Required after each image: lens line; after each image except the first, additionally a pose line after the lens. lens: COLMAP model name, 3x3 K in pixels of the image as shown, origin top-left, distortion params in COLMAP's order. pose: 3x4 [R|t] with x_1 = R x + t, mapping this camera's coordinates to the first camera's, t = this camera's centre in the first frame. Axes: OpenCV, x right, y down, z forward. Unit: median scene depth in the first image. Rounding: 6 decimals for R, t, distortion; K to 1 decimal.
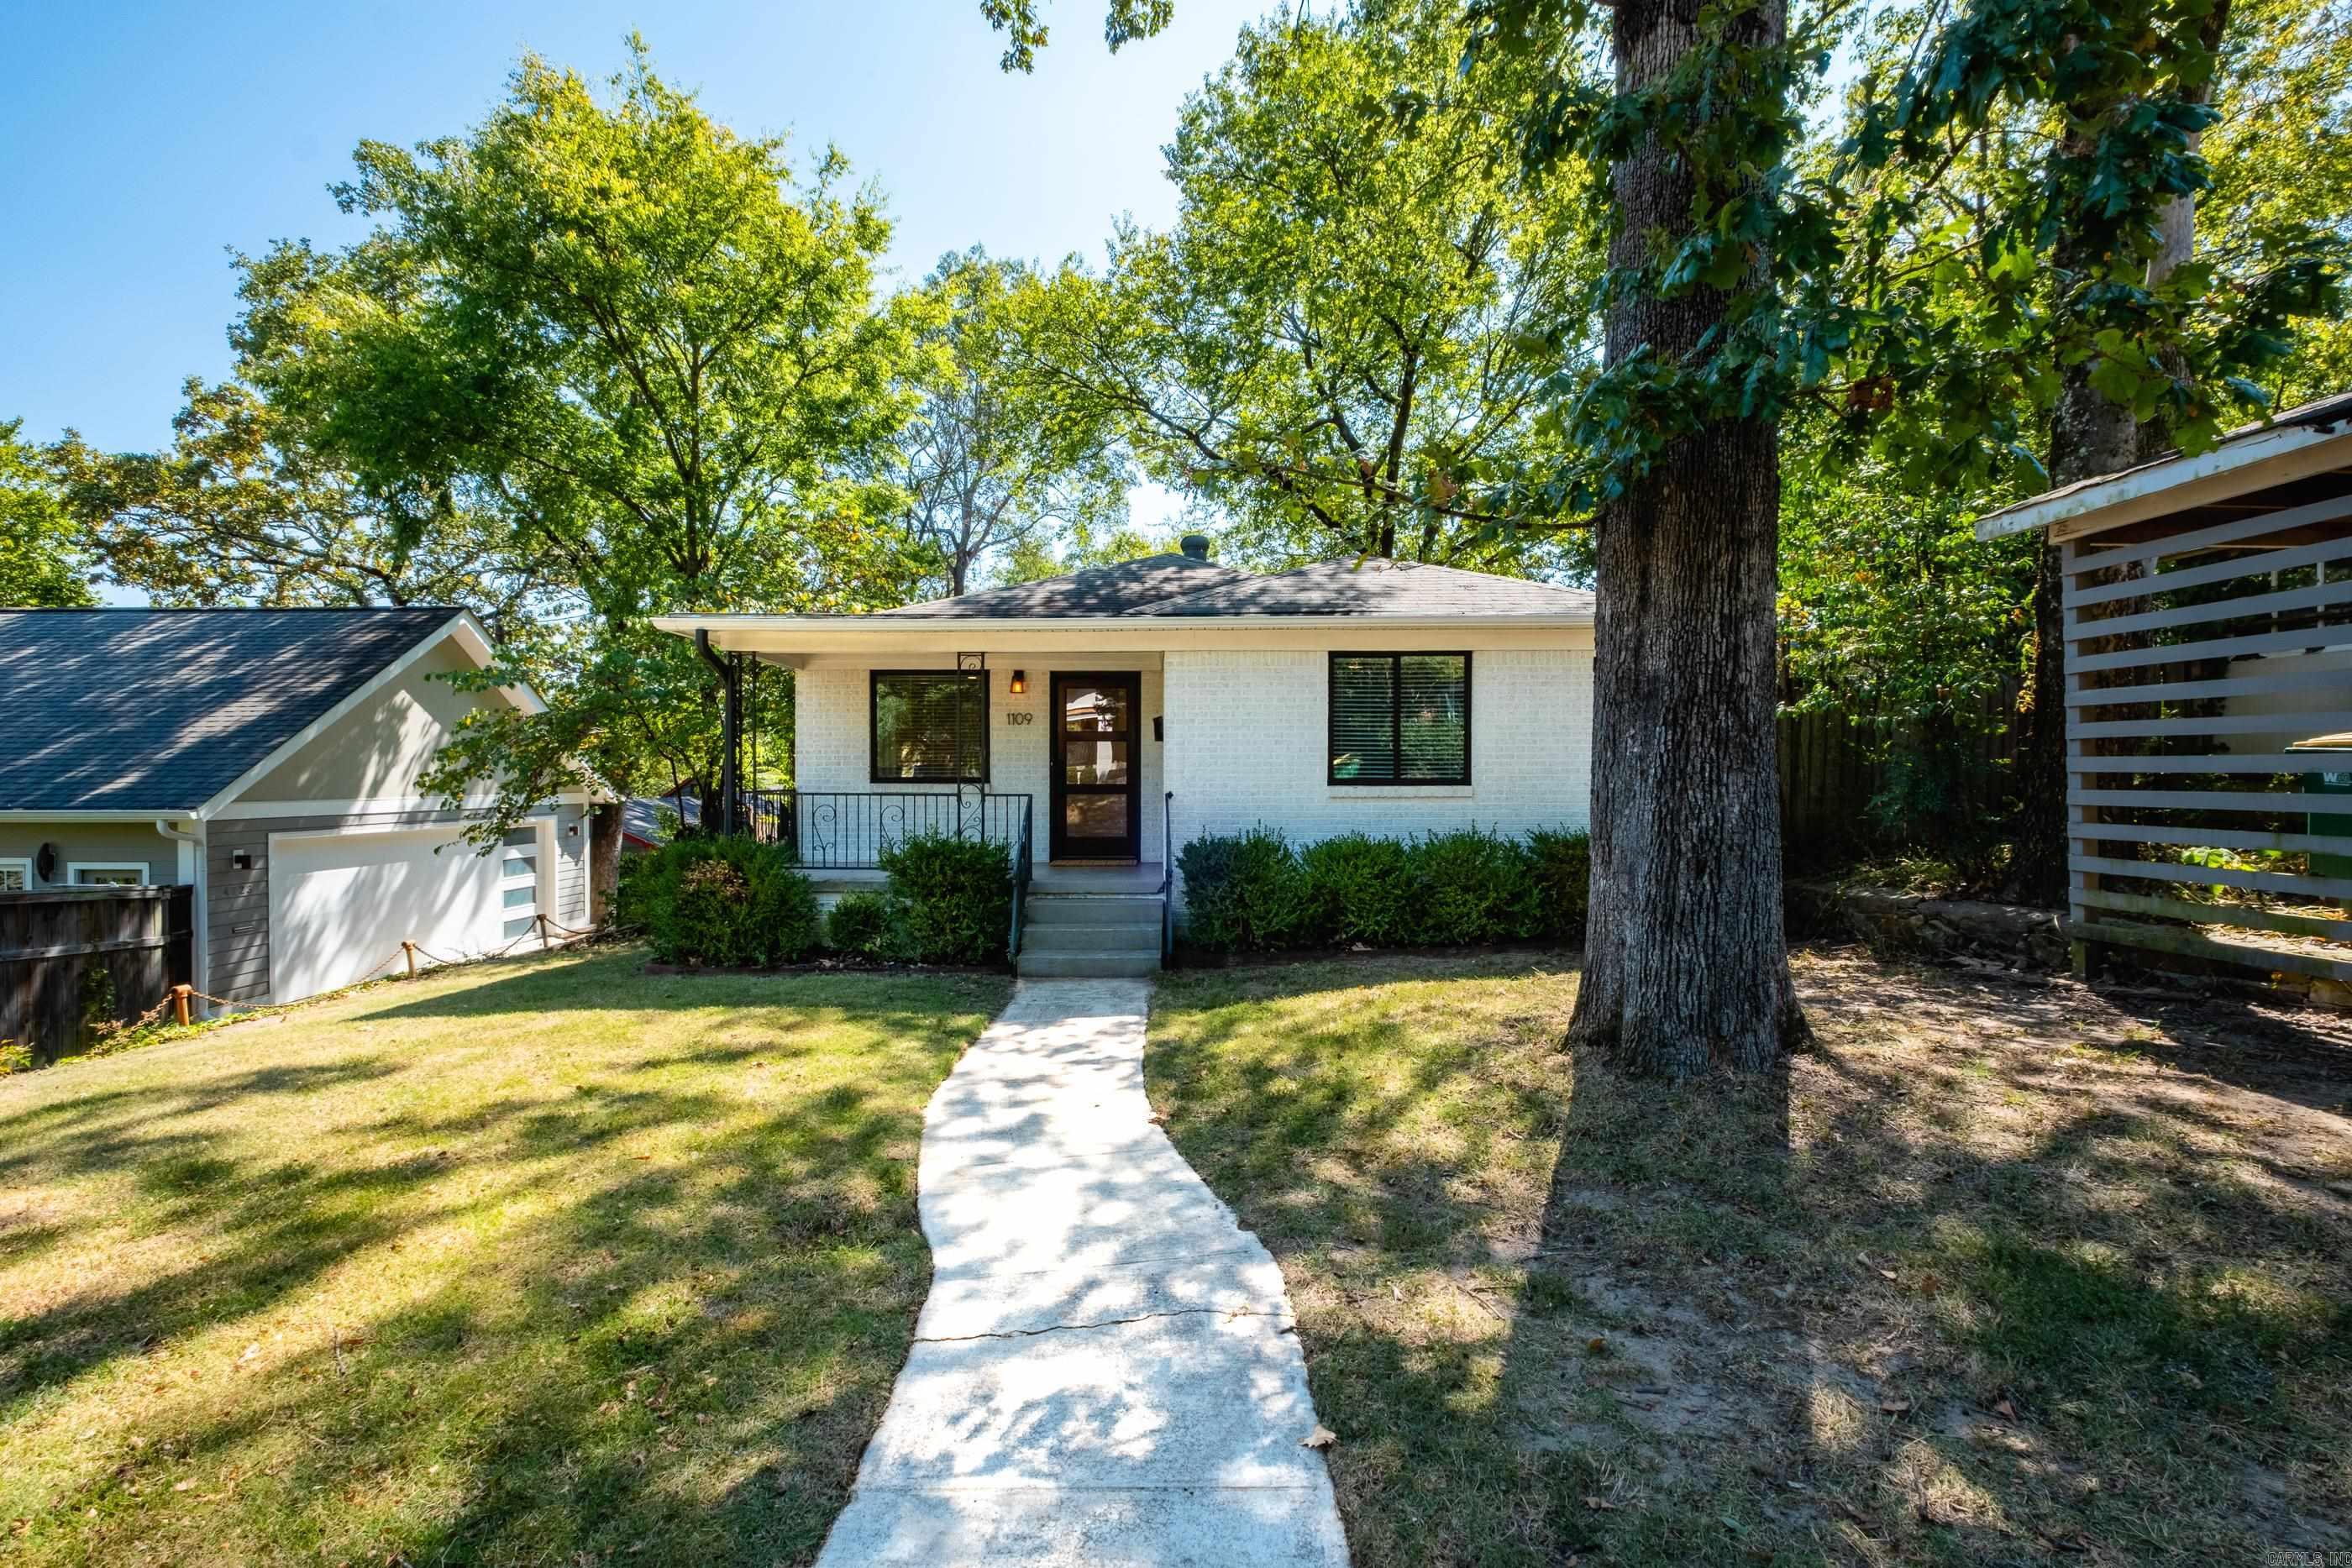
lens RADIAL K [[990.2, 0, 1119.5], [0, 990.2, 788.4], [0, 0, 1]] dist [-0.000522, 0.000065]
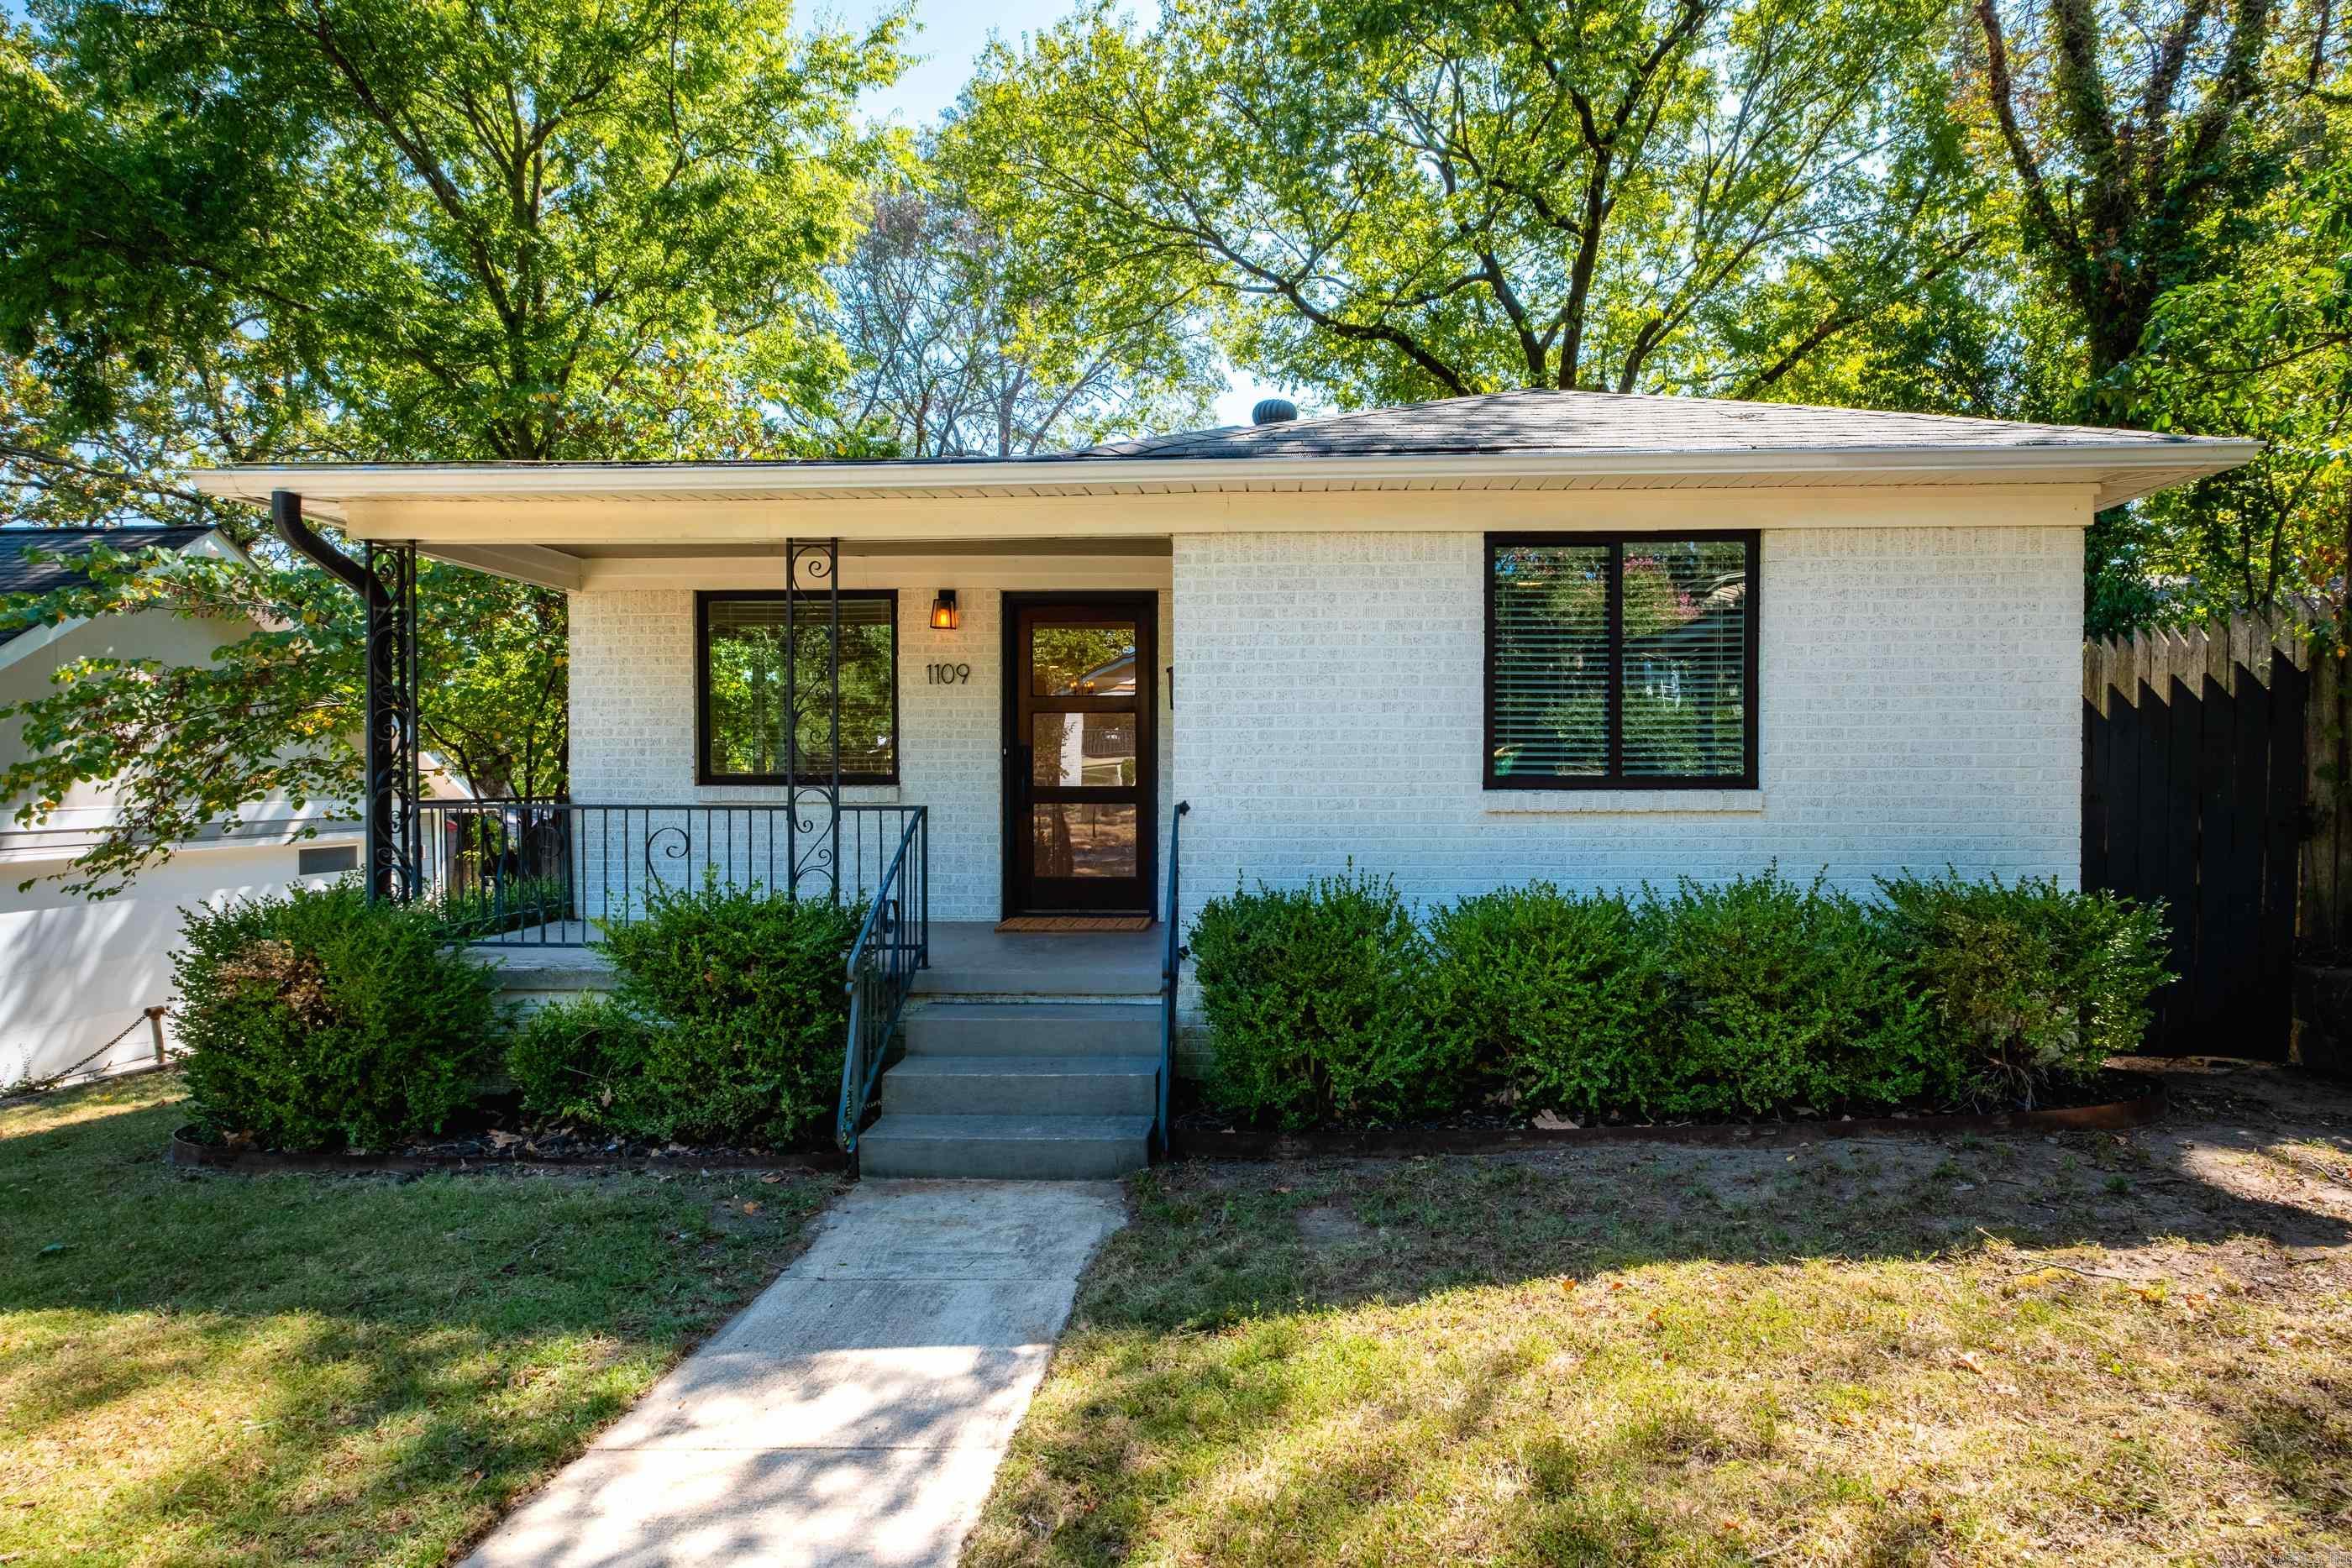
lens RADIAL K [[1301.7, 0, 1208.3], [0, 1301.7, 788.0], [0, 0, 1]] dist [0.003419, -0.000315]
pose [[0.999997, -0.001212, 0.002321, 0.050205], [0.001216, 0.999998, -0.001641, -0.002316], [-0.002319, 0.001644, 0.999996, 0.247289]]
